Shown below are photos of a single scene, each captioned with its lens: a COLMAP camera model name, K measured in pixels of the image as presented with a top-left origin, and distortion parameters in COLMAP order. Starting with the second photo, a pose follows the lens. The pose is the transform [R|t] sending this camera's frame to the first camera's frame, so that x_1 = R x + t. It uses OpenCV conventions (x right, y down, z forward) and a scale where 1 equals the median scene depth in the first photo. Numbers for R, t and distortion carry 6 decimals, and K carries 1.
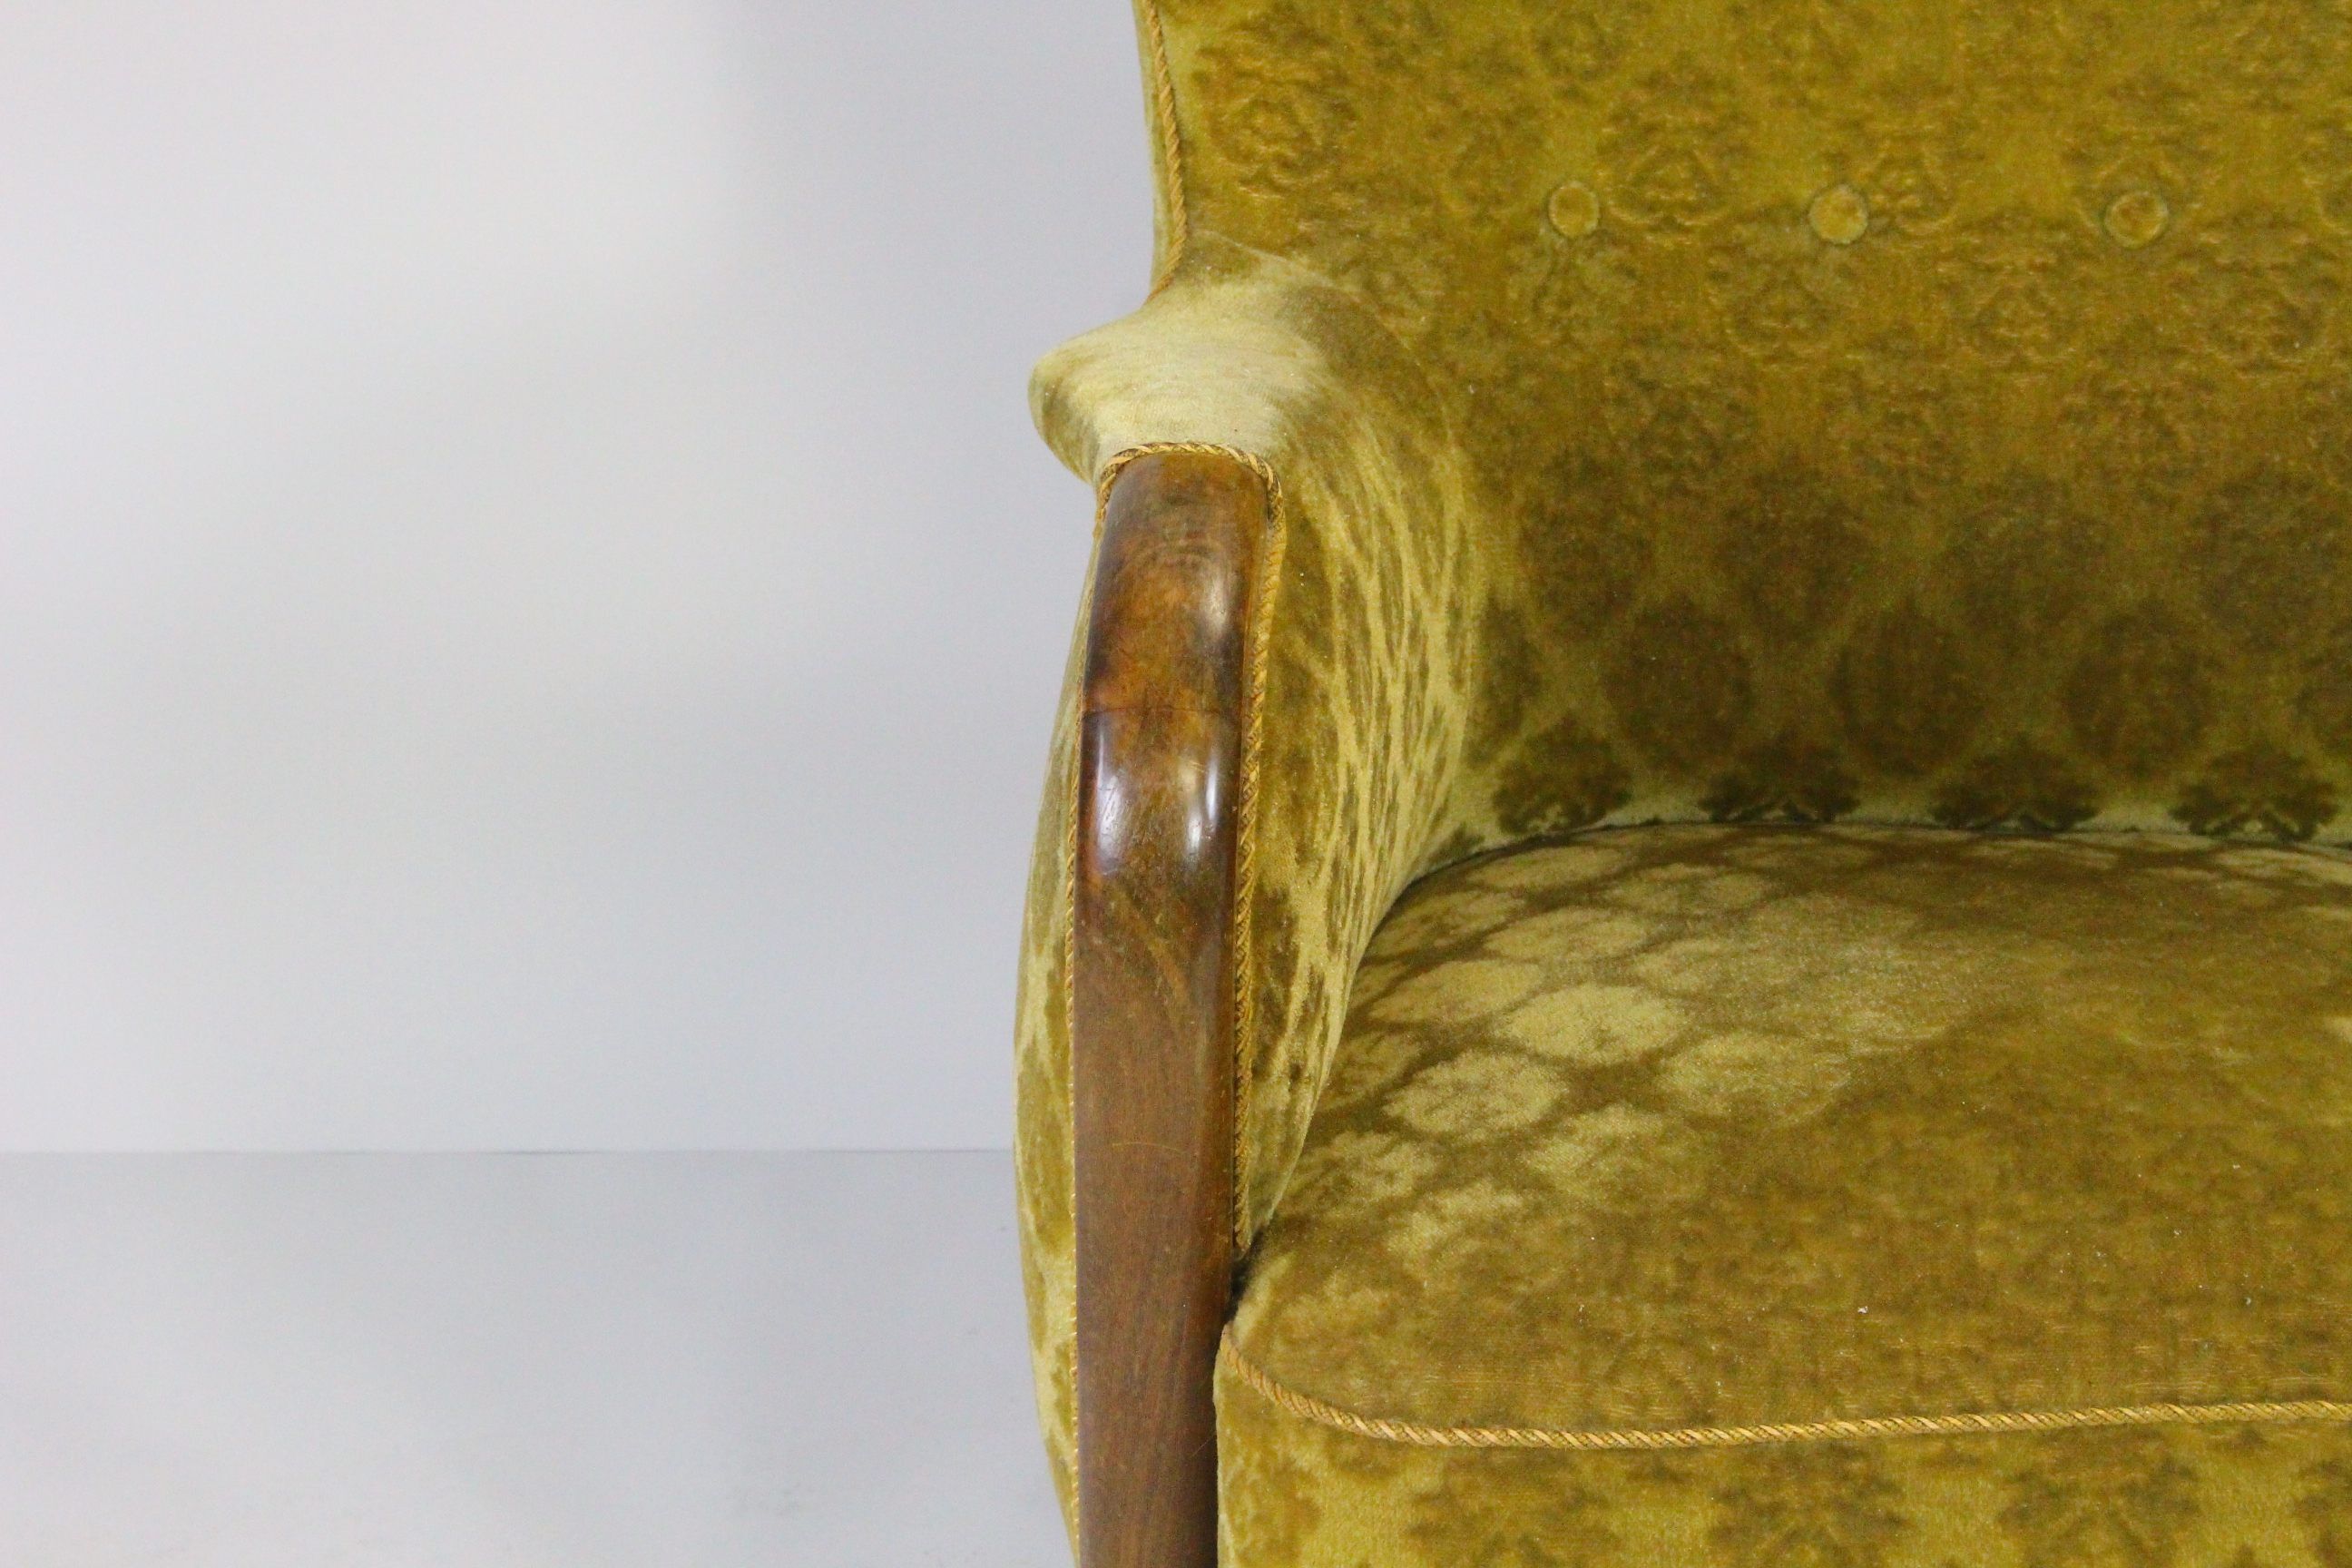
lens RADIAL K [[5610.8, 0, 1198.4], [0, 5610.8, 786.5], [0, 0, 1]] dist [0.039354, 0.000000]
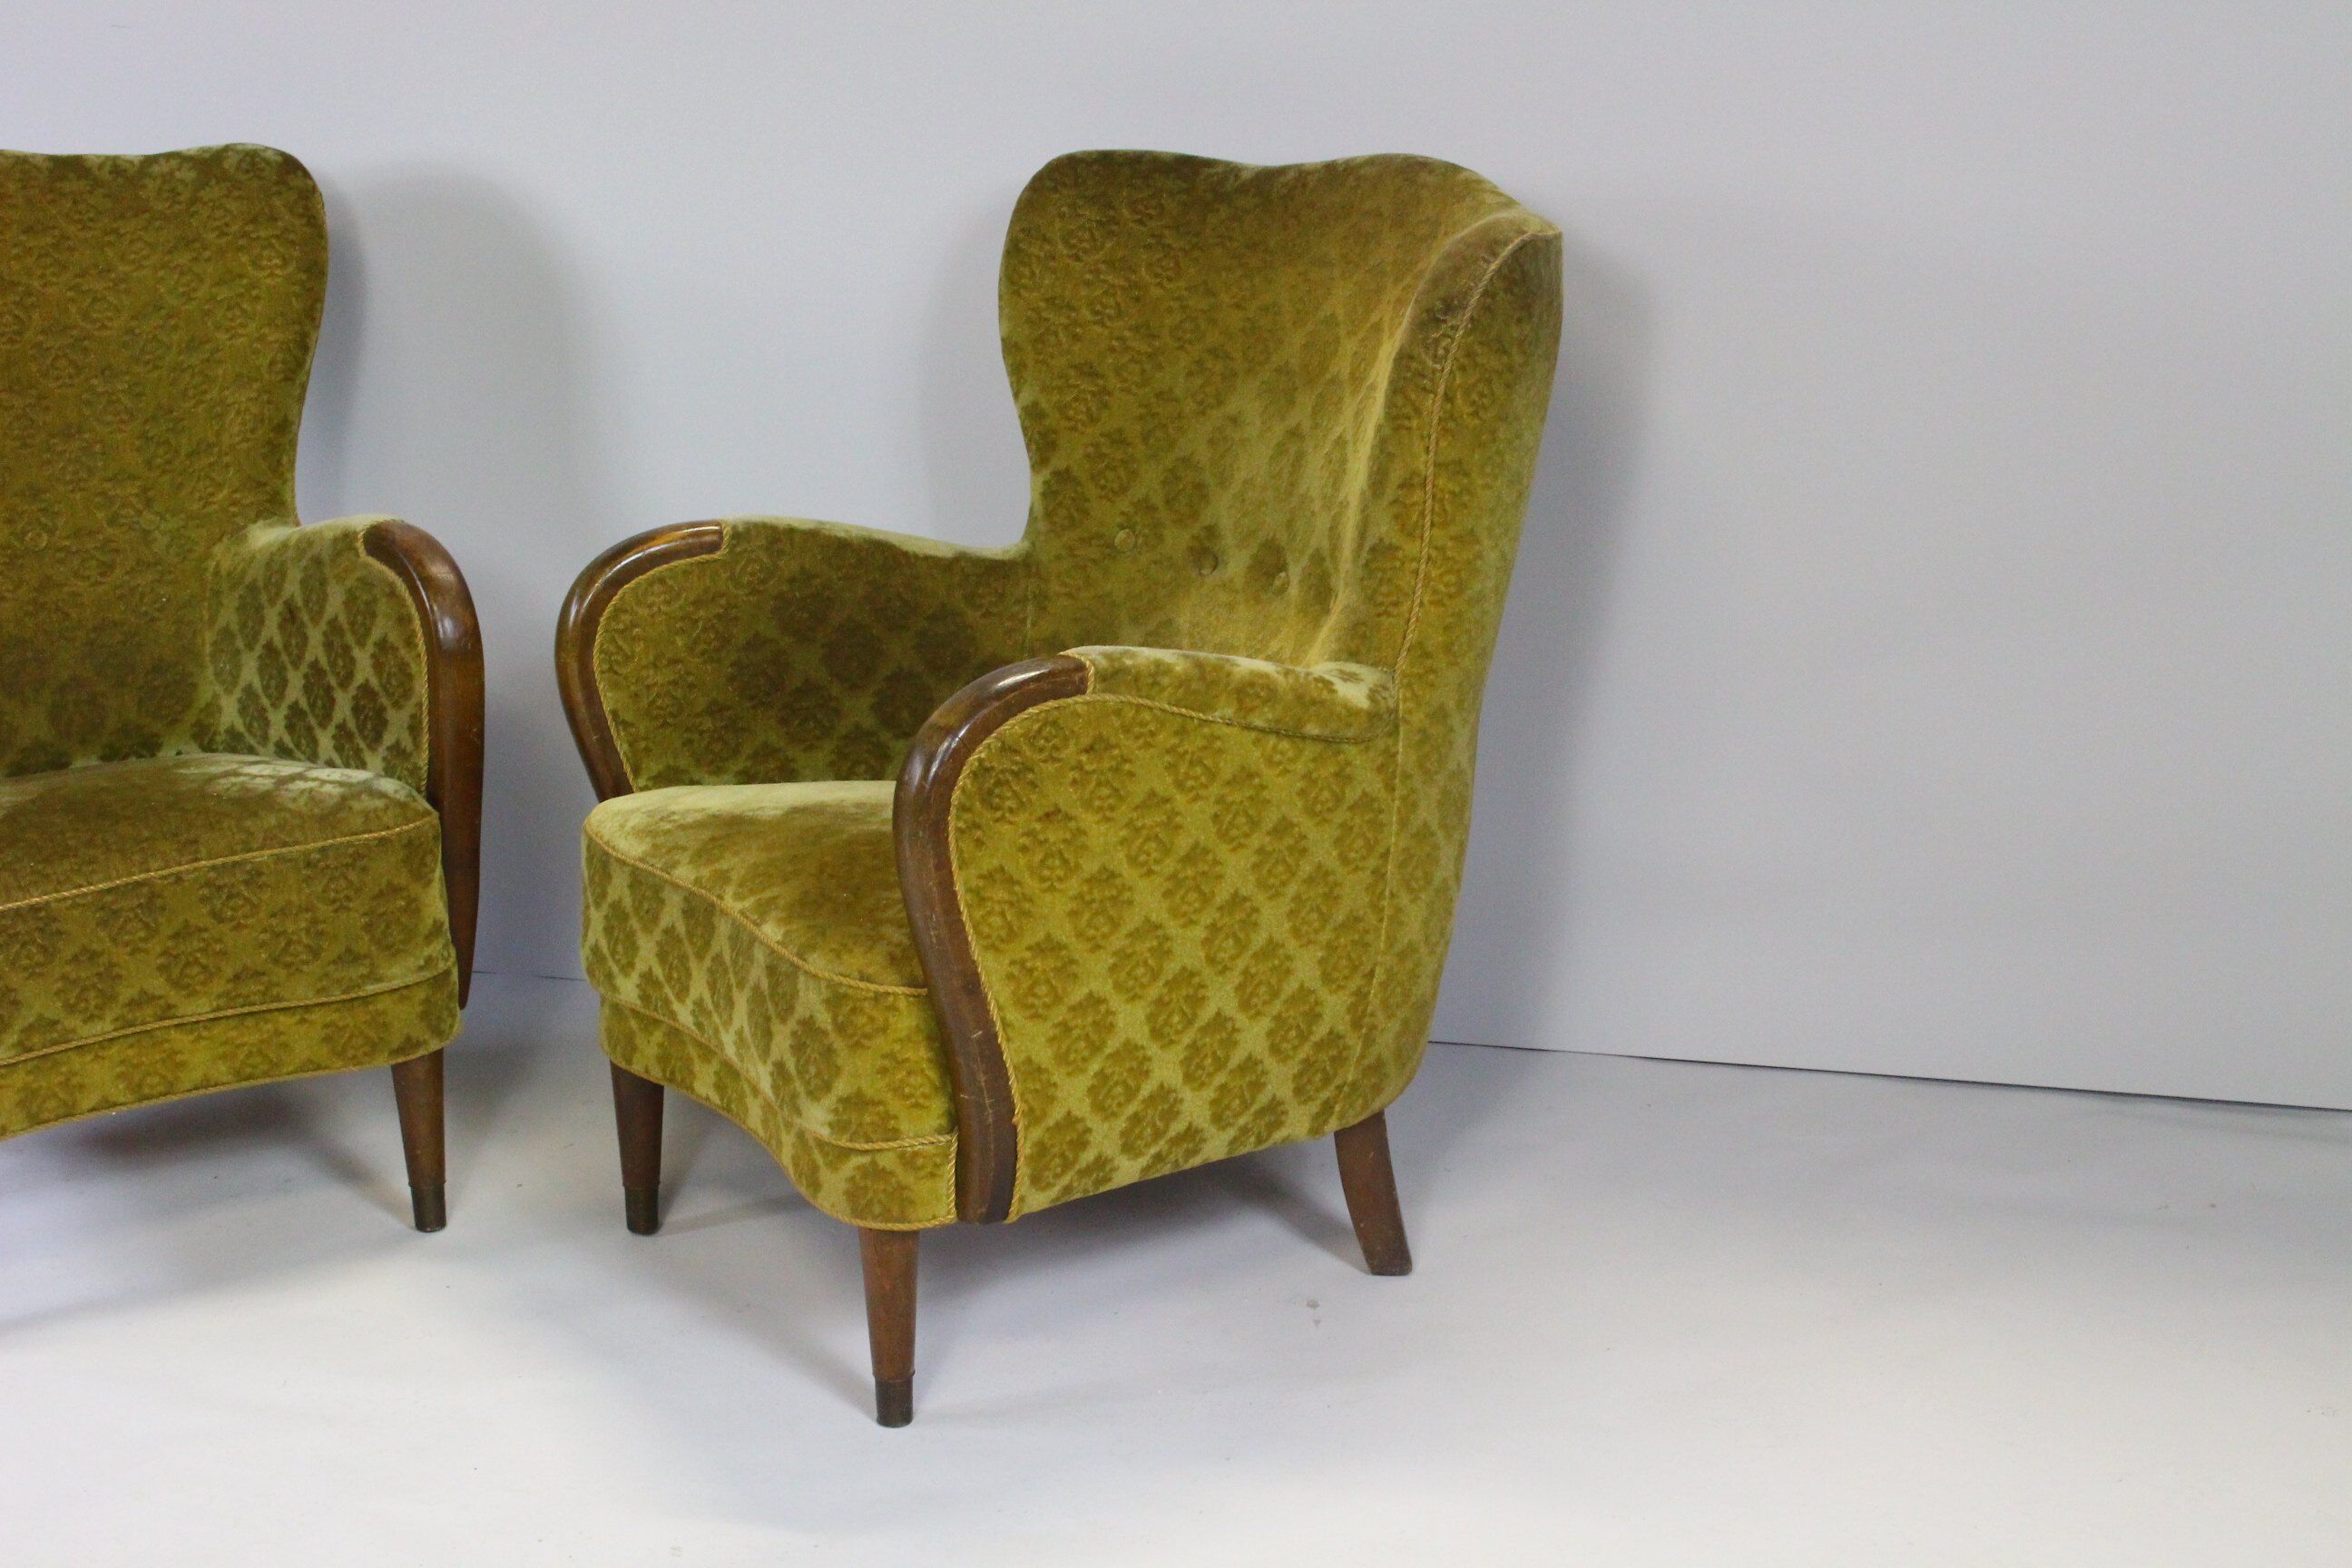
lens RADIAL K [[3438.3, 0, 1179.9], [0, 3438.3, 799.7], [0, 0, 1]] dist [-0.045311, 0.000000]
pose [[0.854231, -0.178208, 0.488396, -0.204744], [0.247101, 0.965696, -0.079827, 0.316376], [-0.457416, 0.188874, 0.868963, -0.697512]]
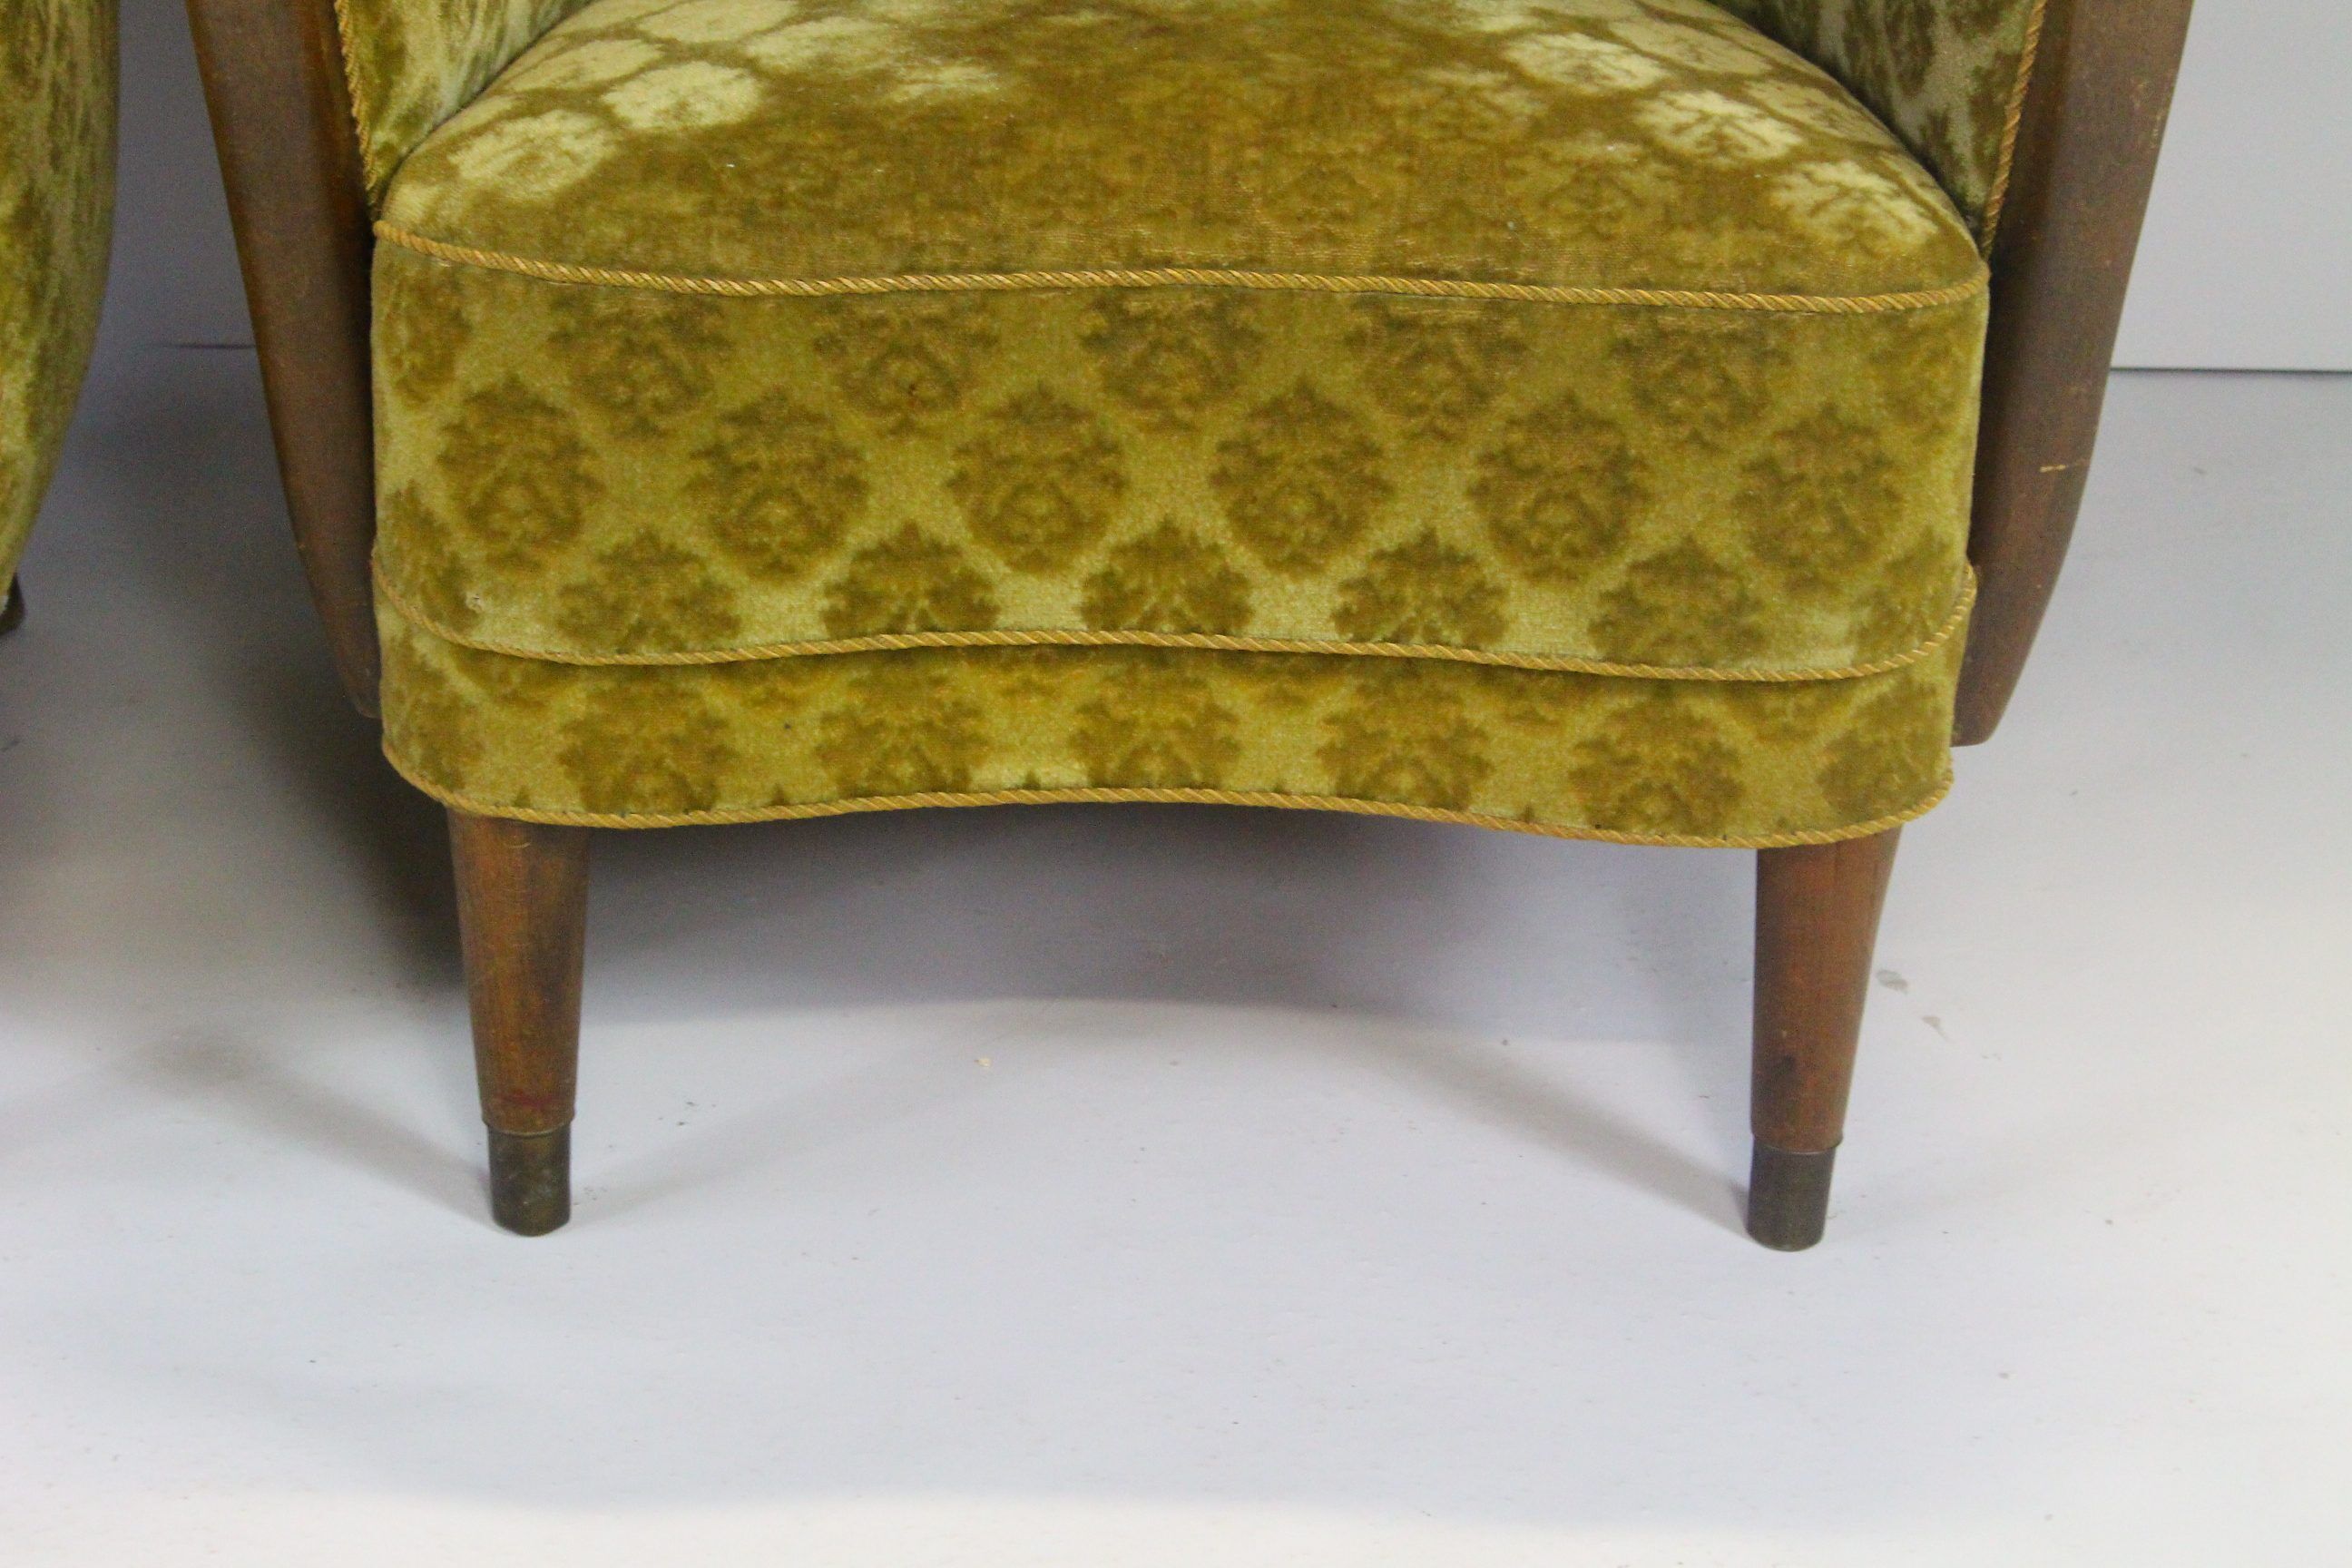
lens RADIAL K [[5610.8, 0, 1187.4], [0, 5610.8, 796.5], [0, 0, 1]] dist [0.039354, 0.000000]
pose [[0.024714, -0.469087, 0.882806, -0.595670], [0.403914, 0.812472, 0.420407, -0.176613], [-0.914463, 0.346187, 0.209550, 0.576497]]
